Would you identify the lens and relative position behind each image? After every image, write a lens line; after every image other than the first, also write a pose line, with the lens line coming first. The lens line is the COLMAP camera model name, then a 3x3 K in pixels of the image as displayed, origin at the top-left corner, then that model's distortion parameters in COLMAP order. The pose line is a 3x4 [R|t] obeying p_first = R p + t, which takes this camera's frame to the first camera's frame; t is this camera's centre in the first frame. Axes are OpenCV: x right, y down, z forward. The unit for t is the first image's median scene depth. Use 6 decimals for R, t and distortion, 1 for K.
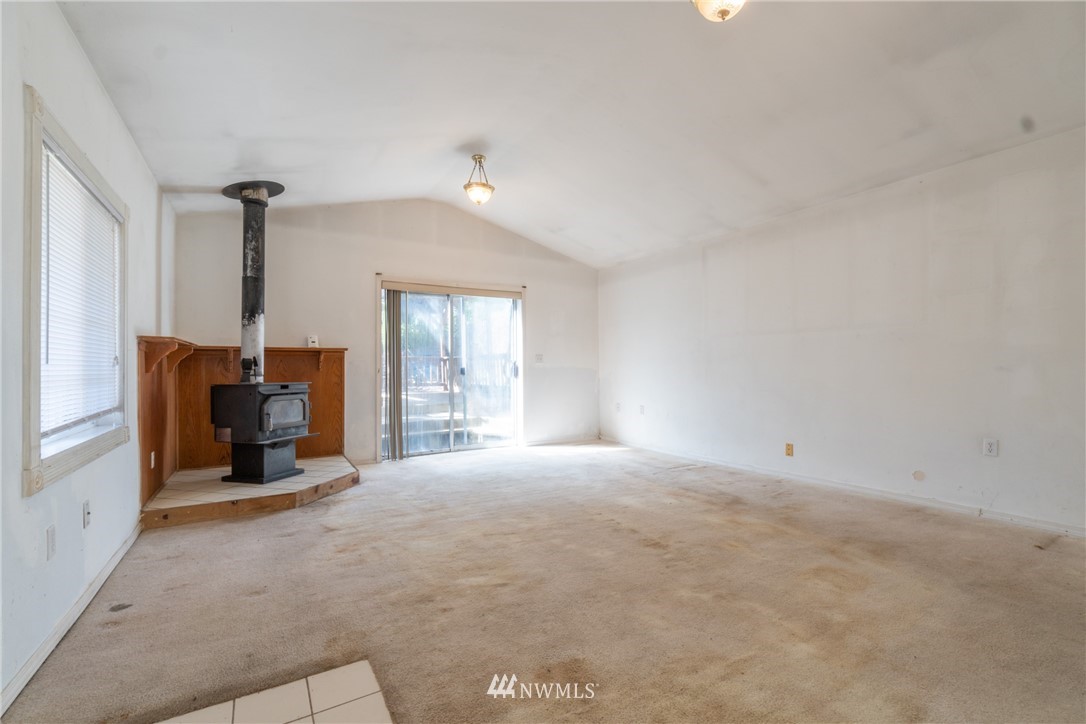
lens RADIAL K [[465.1, 0, 542.6], [0, 465.1, 365.0], [0, 0, 1]] dist [-0.003069, 0.000144]
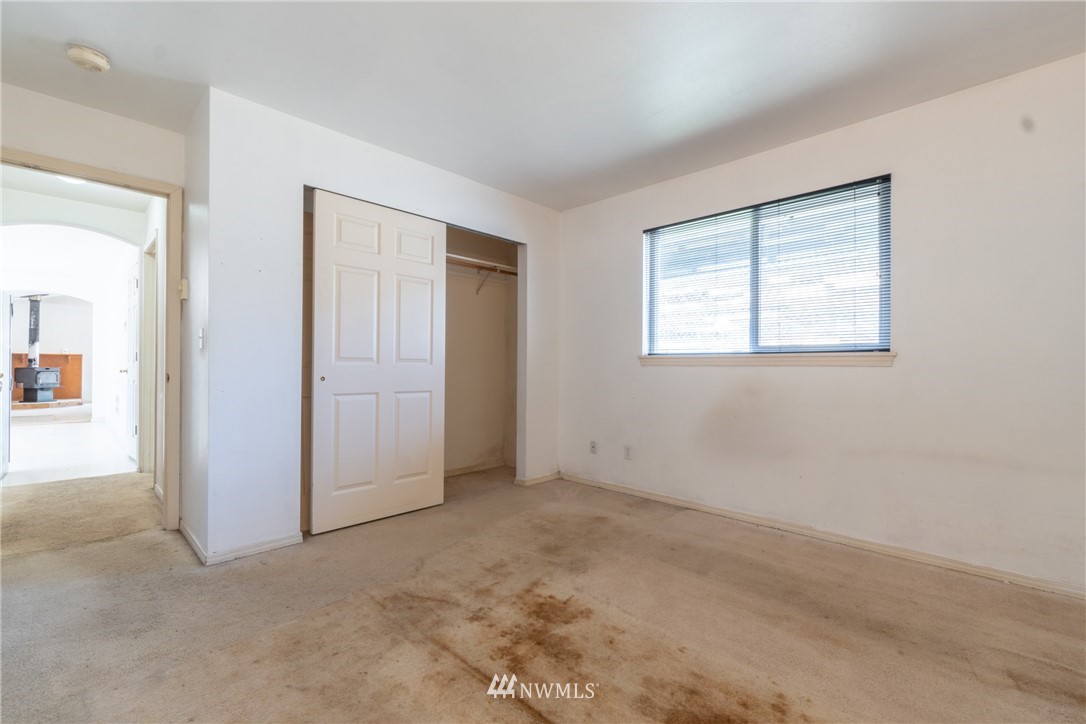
lens RADIAL K [[465.1, 0, 542.6], [0, 465.1, 365.0], [0, 0, 1]] dist [-0.003069, 0.000144]
pose [[0.968672, 0.010883, 0.248103, 1.587244], [-0.010156, 0.999940, -0.004211, 0.006500], [-0.248134, 0.001559, 0.968724, -2.362379]]
